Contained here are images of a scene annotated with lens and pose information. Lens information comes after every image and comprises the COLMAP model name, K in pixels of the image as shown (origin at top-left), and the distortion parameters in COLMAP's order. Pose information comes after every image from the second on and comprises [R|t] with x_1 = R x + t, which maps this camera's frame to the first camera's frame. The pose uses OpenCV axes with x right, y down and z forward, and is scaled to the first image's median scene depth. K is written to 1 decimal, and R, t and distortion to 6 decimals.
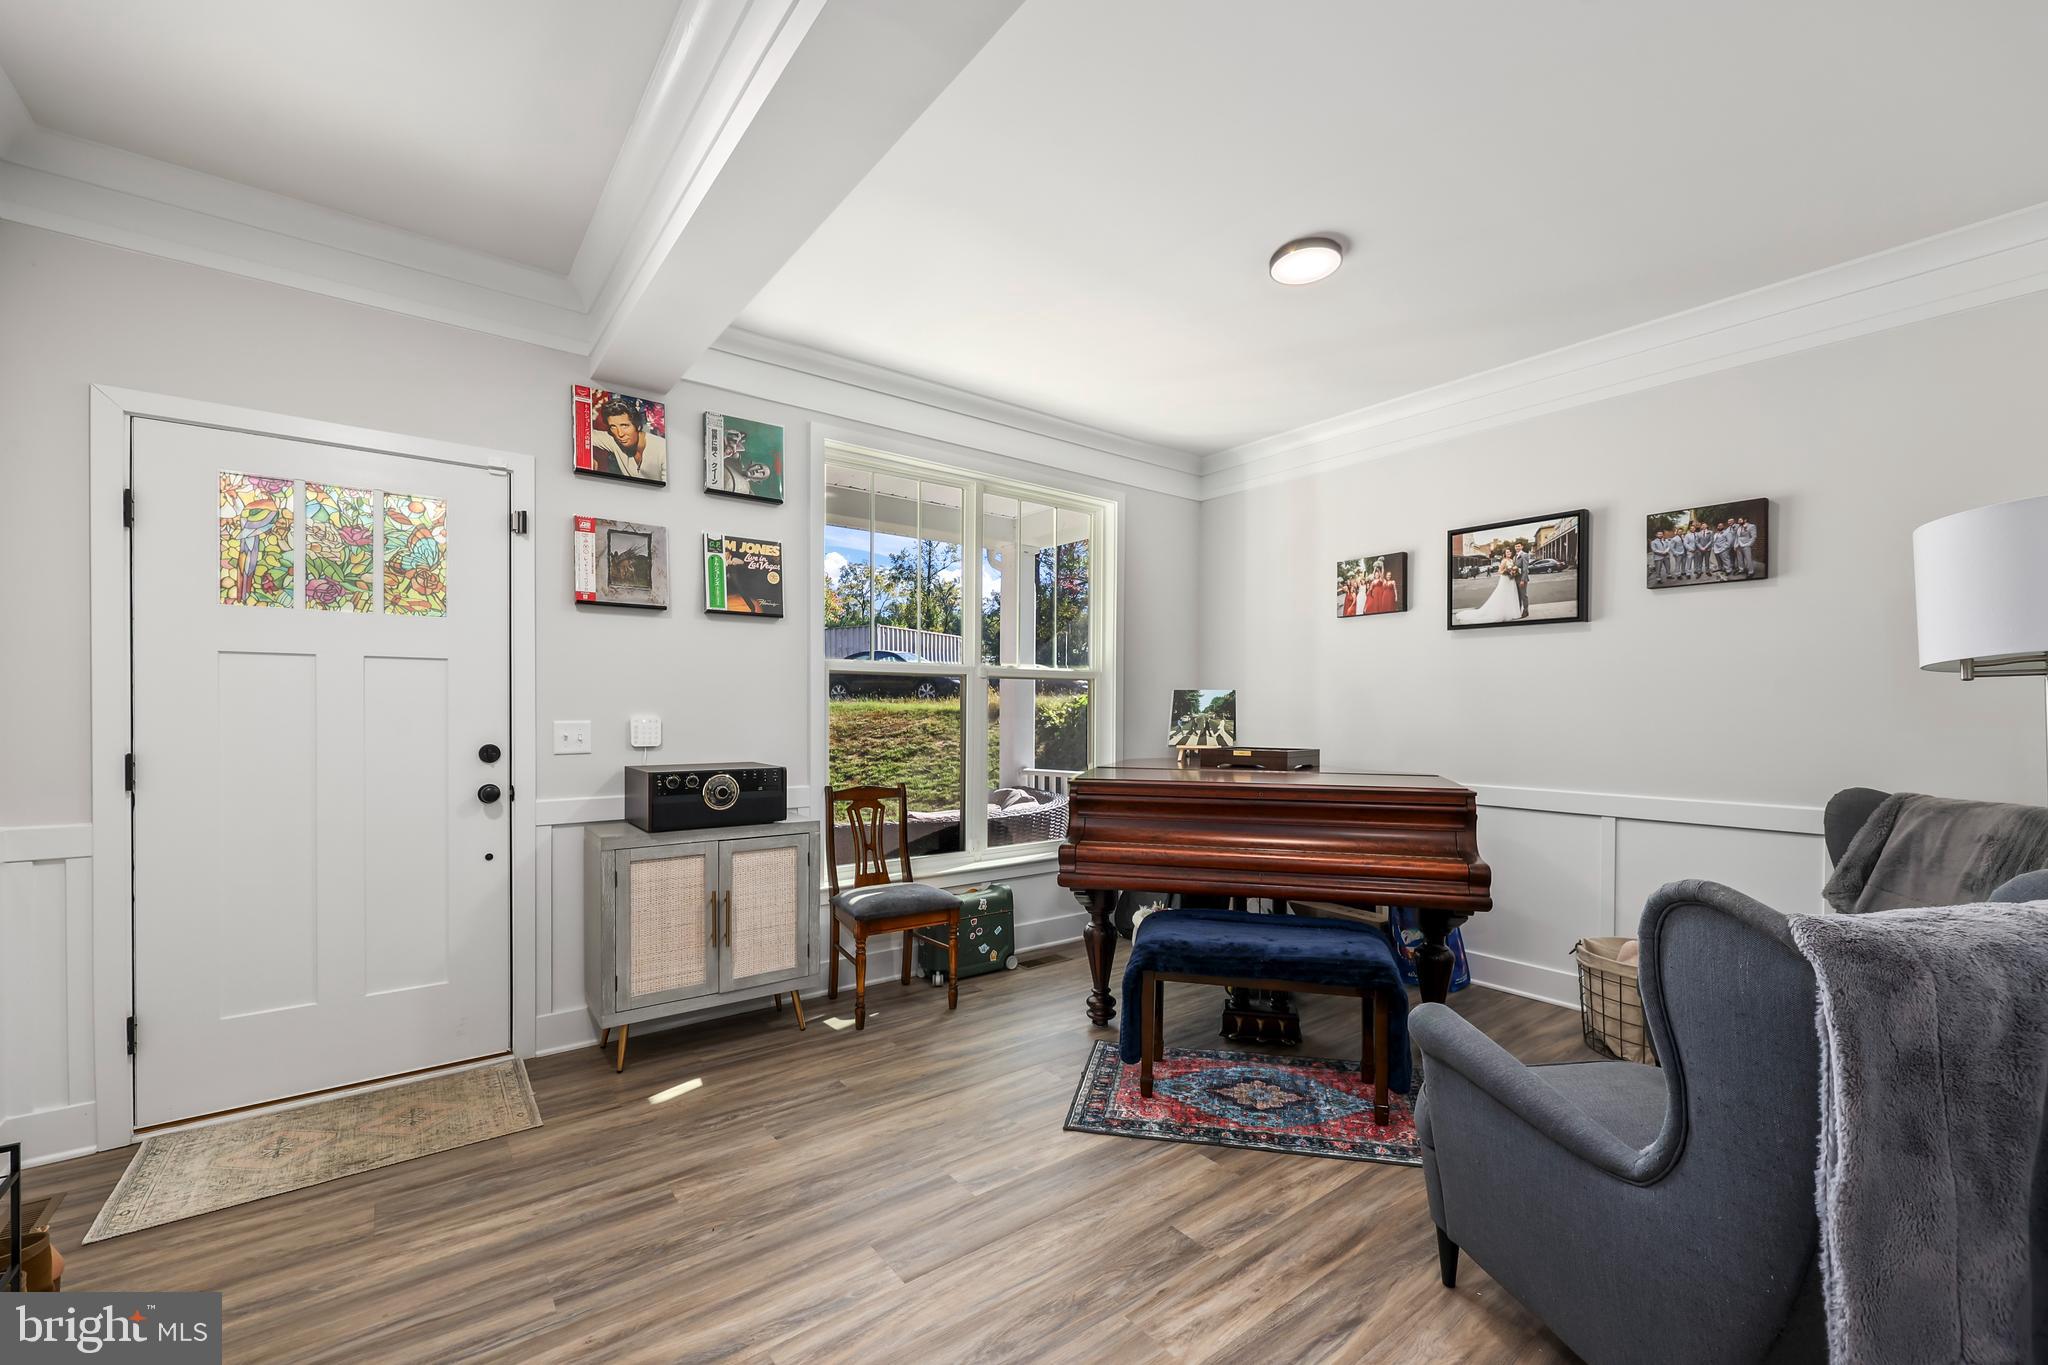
lens RADIAL K [[834.6, 0, 1035.1], [0, 834.6, 693.9], [0, 0, 1]] dist [-0.001998, -0.000215]
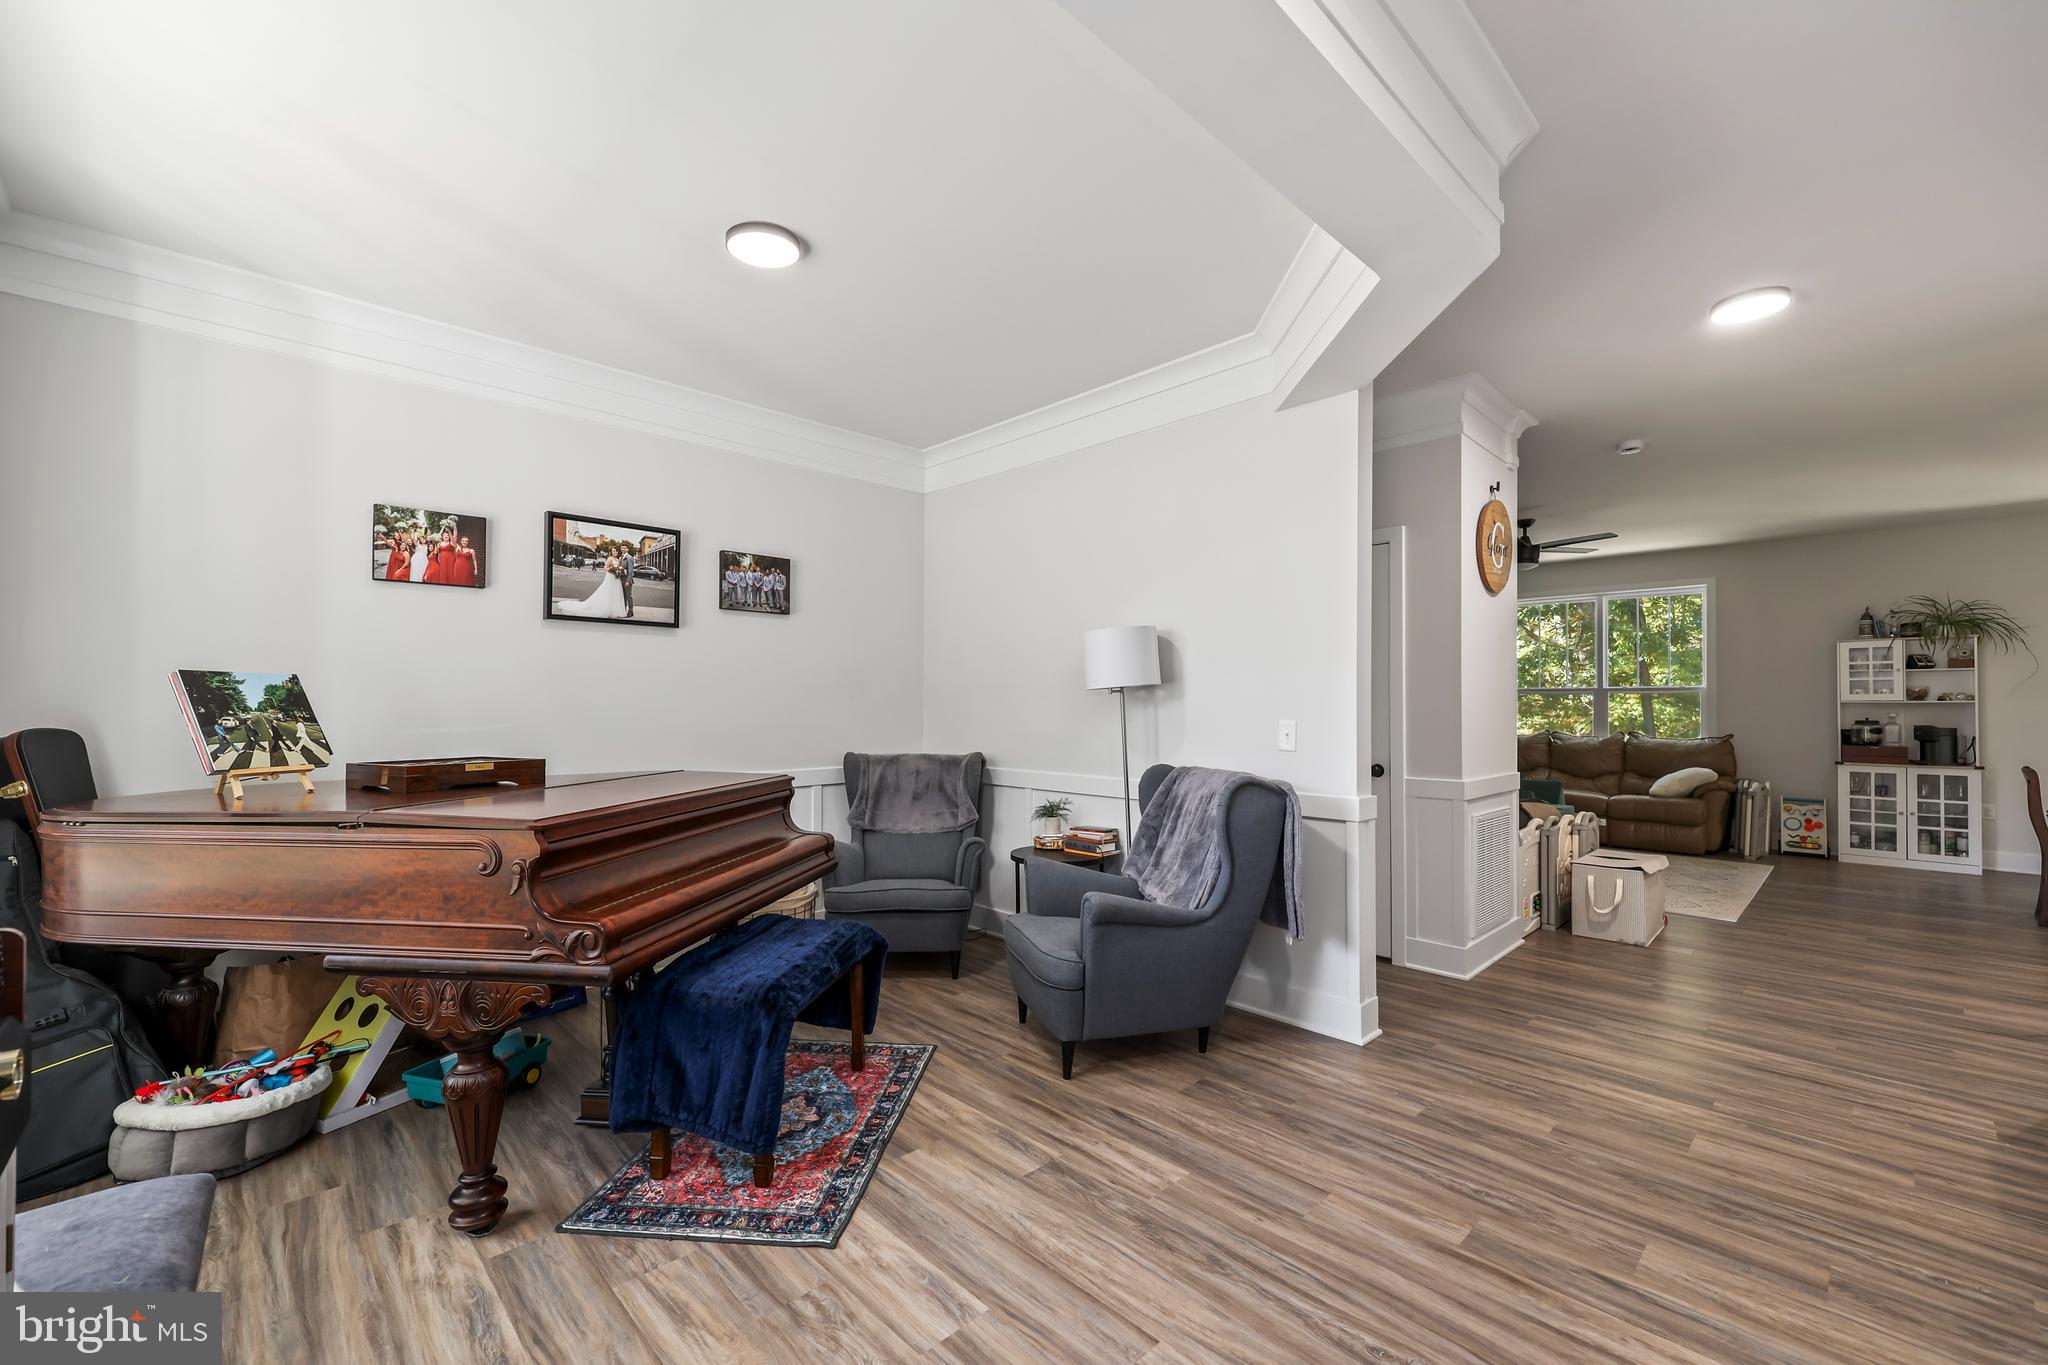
lens RADIAL K [[834.6, 0, 1035.1], [0, 834.6, 693.9], [0, 0, 1]] dist [-0.001998, -0.000215]
pose [[-0.107074, 0.011660, 0.994183, -0.502831], [-0.018683, 0.999731, -0.013737, 0.009211], [-0.994076, -0.020045, -0.106827, 0.597005]]
